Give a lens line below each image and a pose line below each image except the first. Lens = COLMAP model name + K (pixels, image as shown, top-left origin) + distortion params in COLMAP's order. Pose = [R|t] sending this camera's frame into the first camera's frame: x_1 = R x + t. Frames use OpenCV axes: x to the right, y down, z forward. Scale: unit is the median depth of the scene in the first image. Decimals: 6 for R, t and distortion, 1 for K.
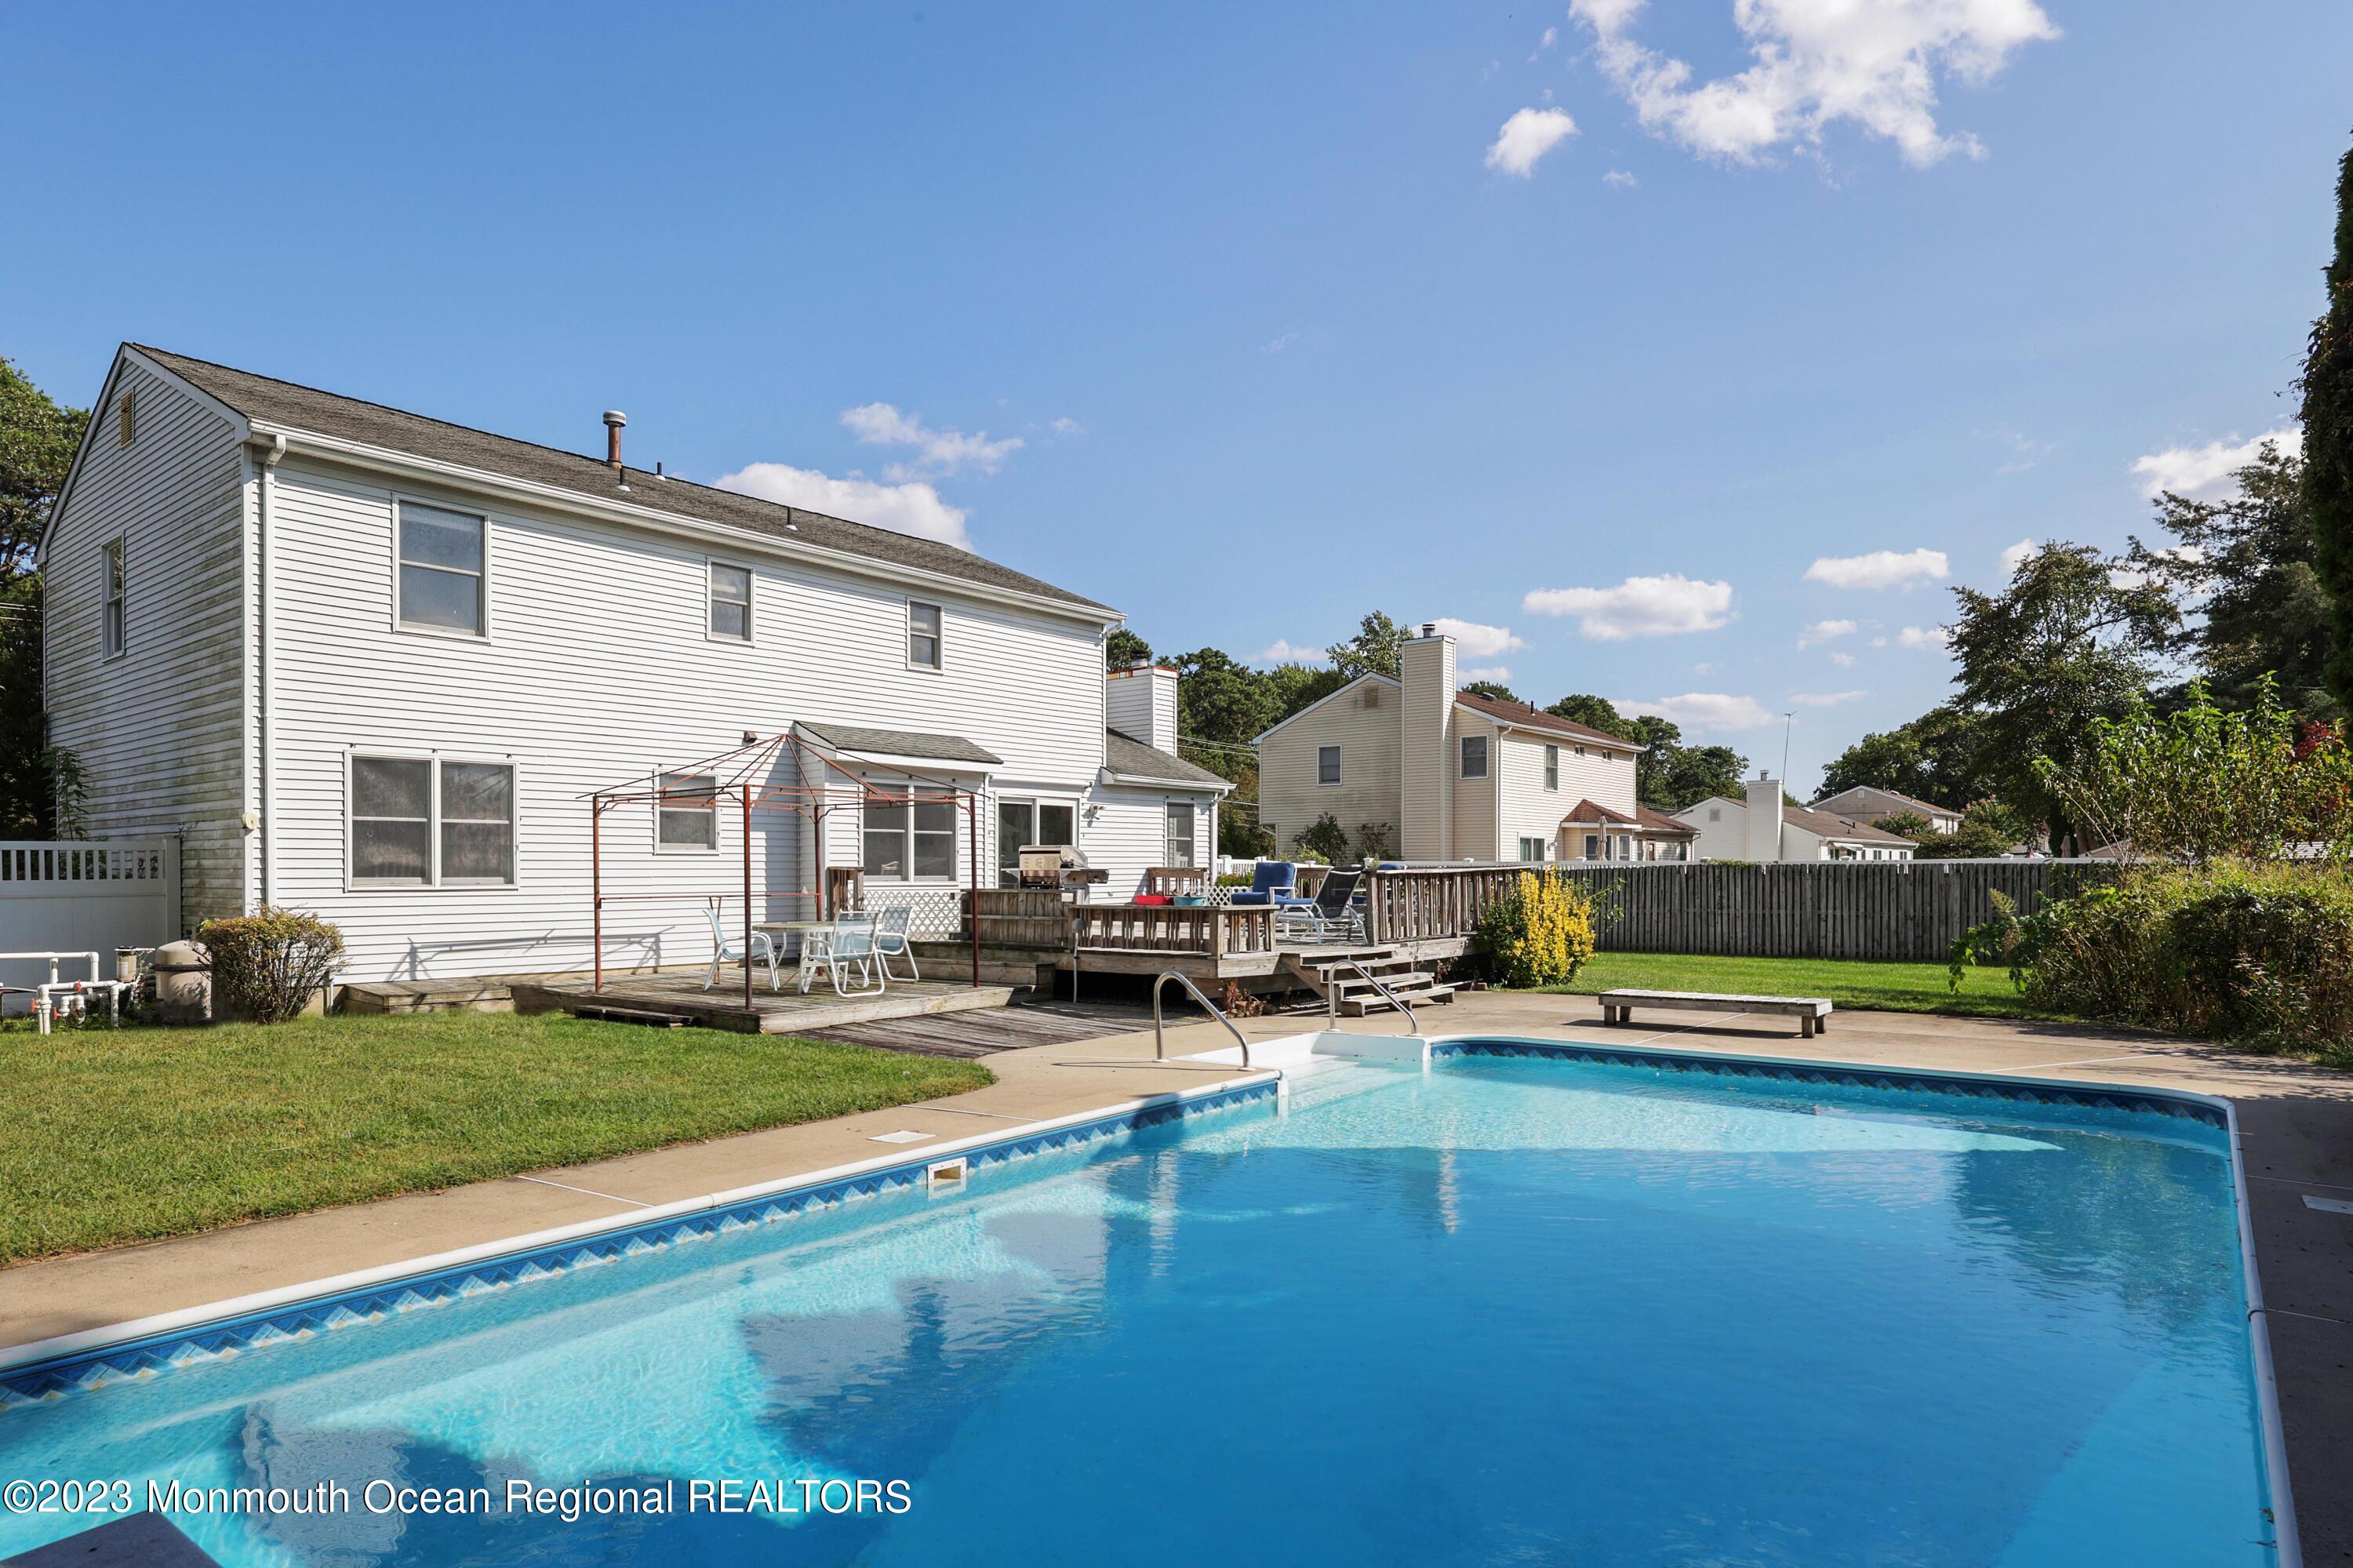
lens RADIAL K [[1318.8, 0, 1221.9], [0, 1318.8, 862.8], [0, 0, 1]] dist [0.006846, 0.001865]
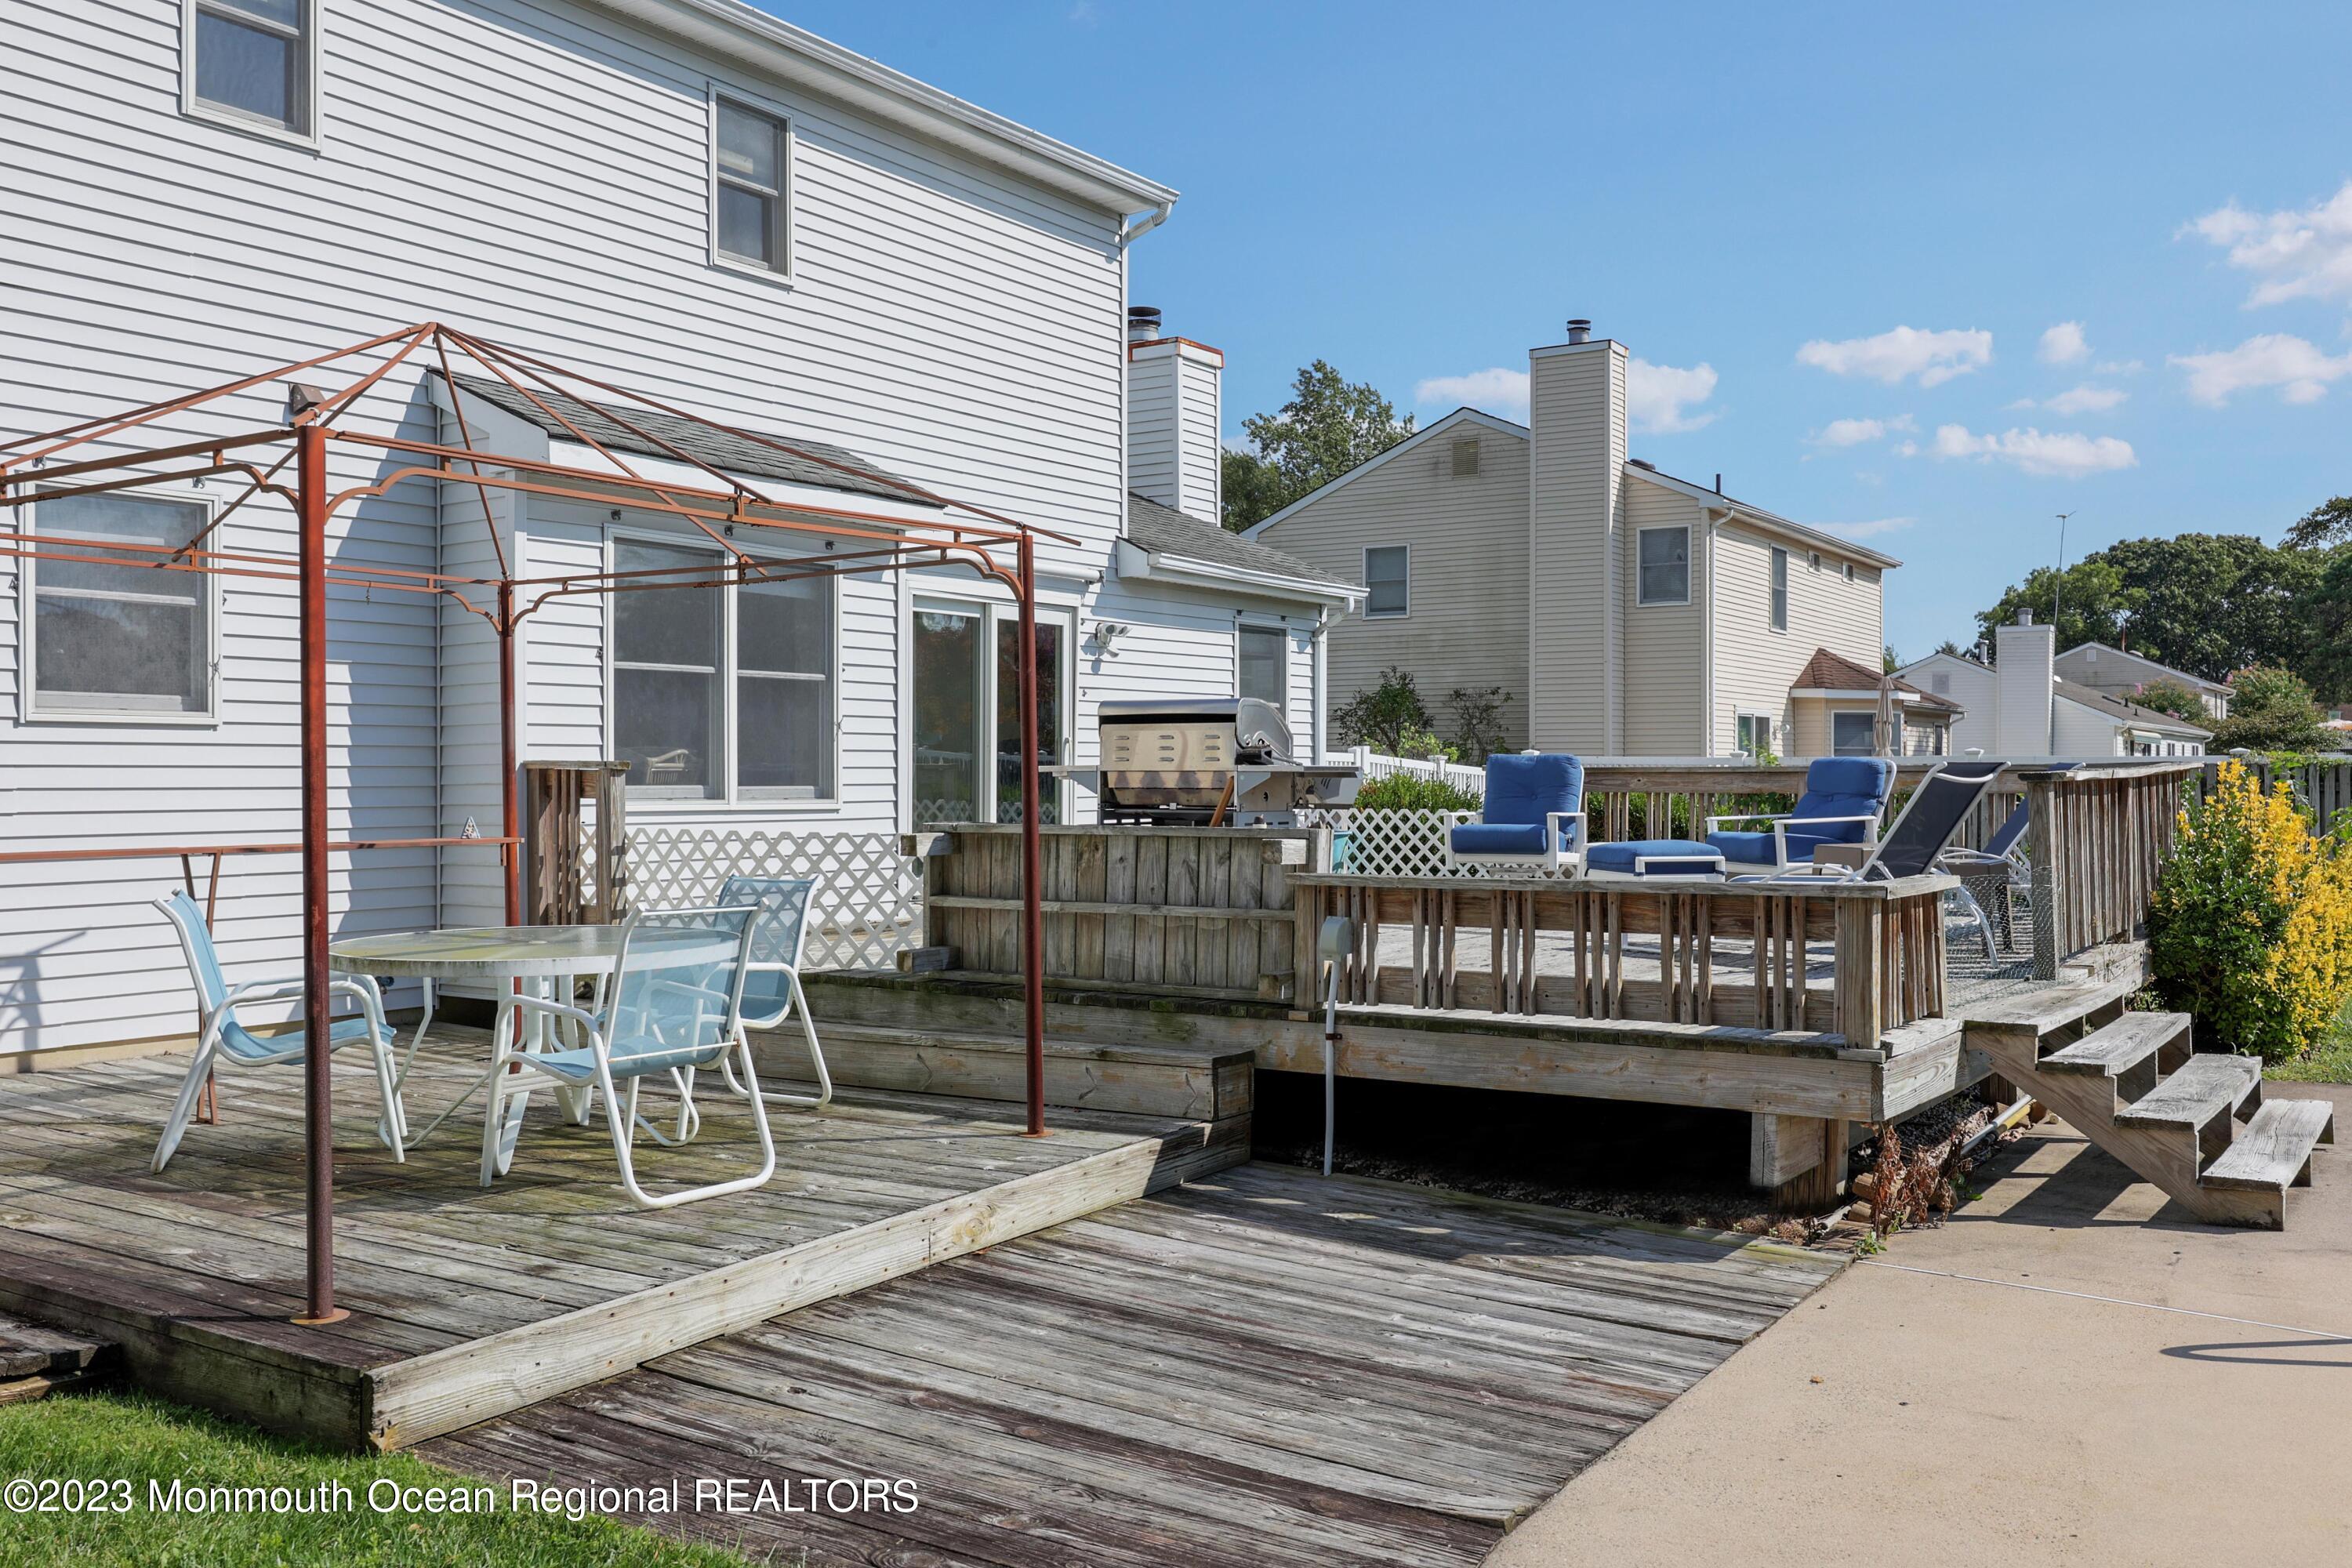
lens RADIAL K [[1993.8, 0, 1169.6], [0, 1993.8, 772.9], [0, 0, 1]] dist [-0.009910, 0.015987]
pose [[0.997216, 0.001017, 0.074563, -0.150115], [-0.001381, 0.999987, 0.004835, 0.003048], [-0.074557, -0.004924, 0.997205, 0.405044]]
